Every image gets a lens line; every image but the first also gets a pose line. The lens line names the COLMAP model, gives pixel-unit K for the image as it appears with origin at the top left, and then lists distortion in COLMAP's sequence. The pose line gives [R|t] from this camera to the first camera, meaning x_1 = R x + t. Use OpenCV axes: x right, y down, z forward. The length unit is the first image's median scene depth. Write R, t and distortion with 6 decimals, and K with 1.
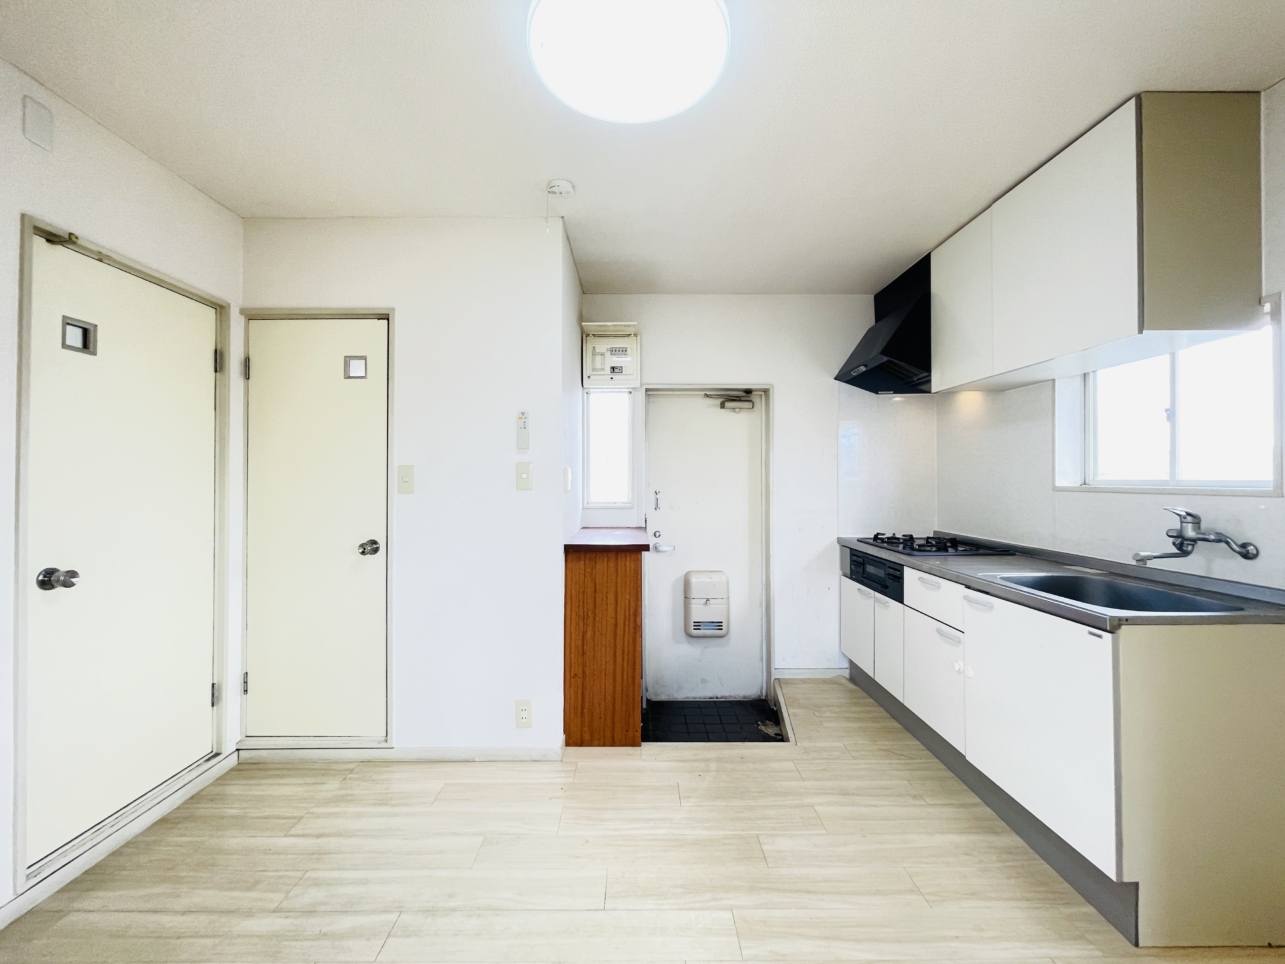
lens RADIAL K [[519.7, 0, 639.9], [0, 519.7, 476.7], [0, 0, 1]] dist [0.001088, -0.001117]
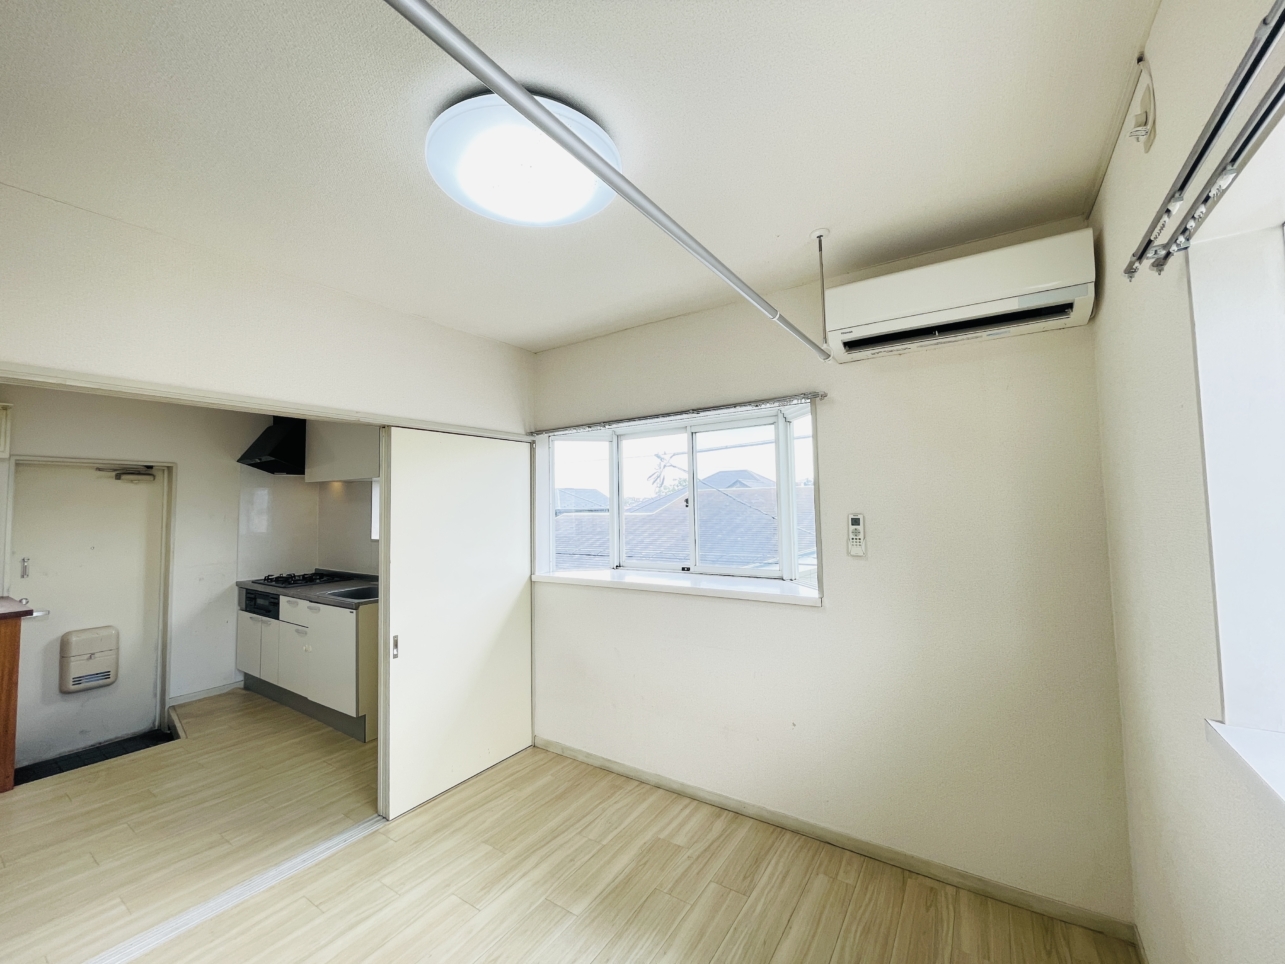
lens RADIAL K [[519.7, 0, 643.2], [0, 519.7, 475.4], [0, 0, 1]] dist [0.001088, -0.001117]
pose [[0.561147, 0.038335, 0.826828, -0.175744], [0.010277, 0.998527, -0.053271, -0.089008], [-0.827653, 0.038390, 0.559926, -0.753676]]
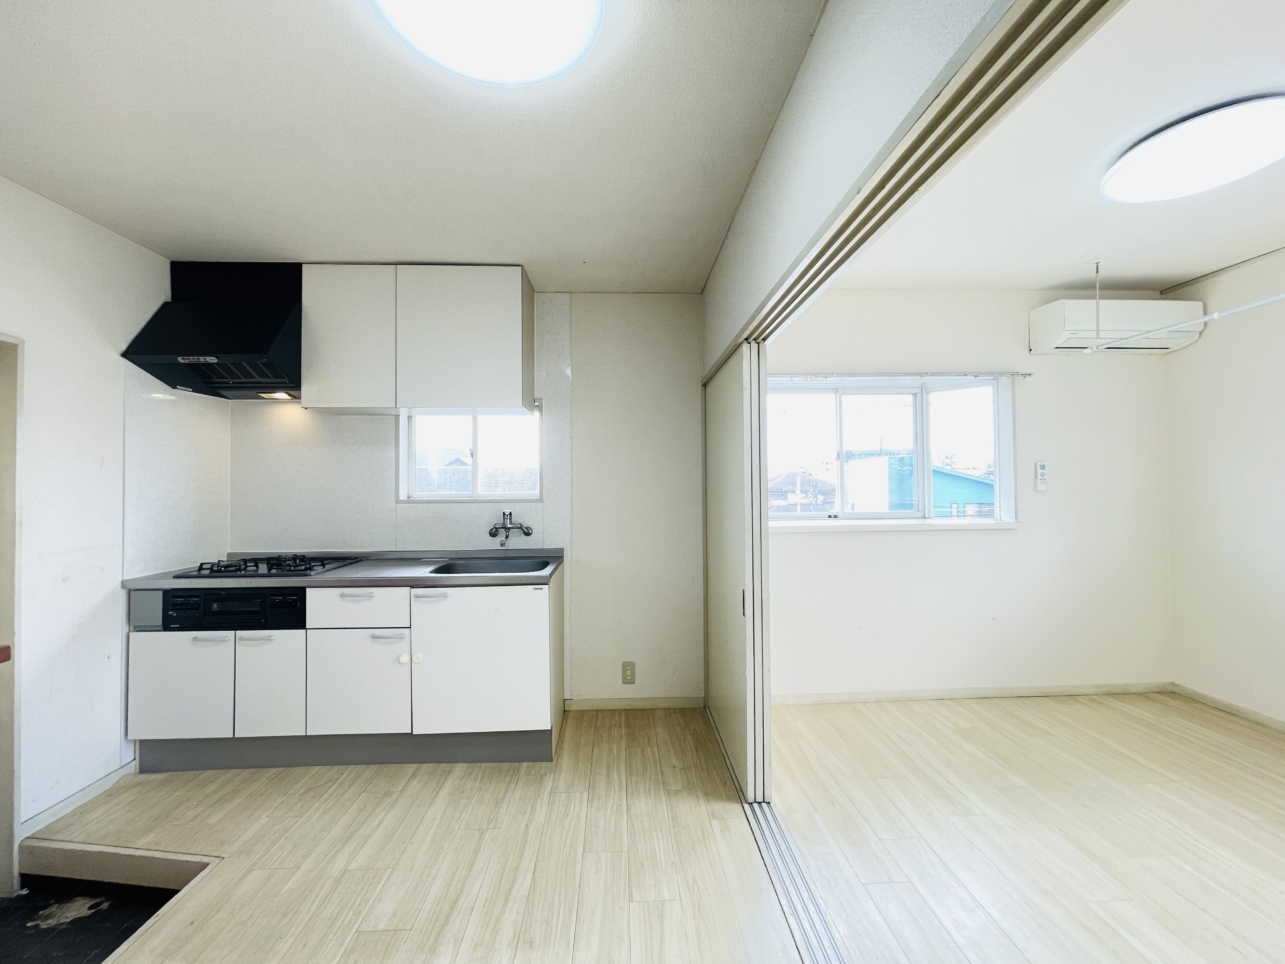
lens RADIAL K [[519.7, 0, 641.9], [0, 519.7, 475.6], [0, 0, 1]] dist [0.001088, -0.001117]
pose [[-0.037008, 0.018001, 0.999153, -0.444772], [0.001356, 0.999838, -0.017963, -0.014874], [-0.999314, 0.000690, -0.037026, 0.406557]]
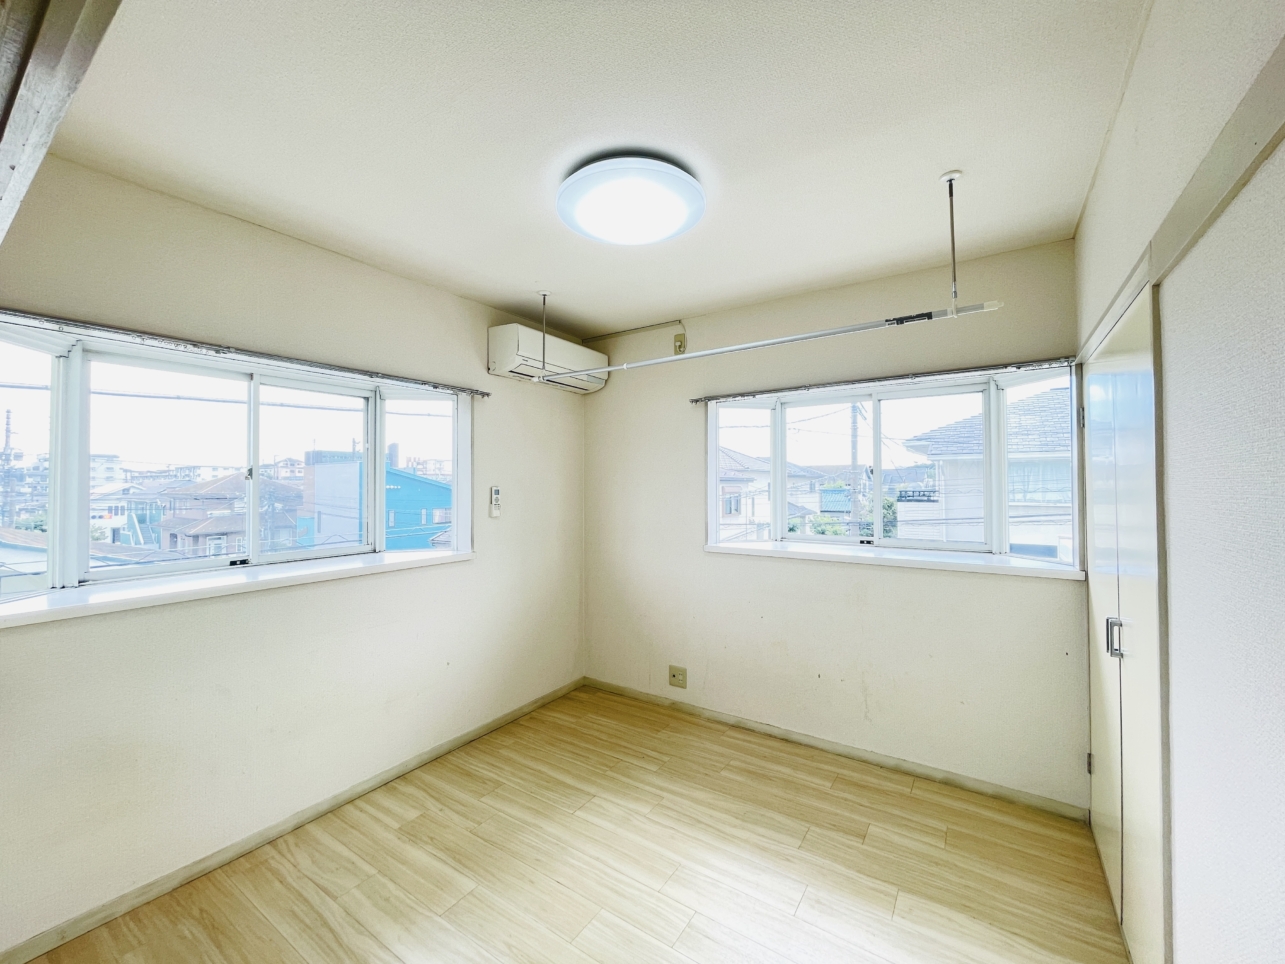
lens RADIAL K [[519.7, 0, 638.2], [0, 519.7, 478.2], [0, 0, 1]] dist [0.001088, -0.001117]
pose [[-0.823544, 0.010071, 0.567163, -0.197305], [-0.002172, 0.999779, -0.020906, -0.062545], [-0.567248, -0.018449, -0.823340, 0.213473]]
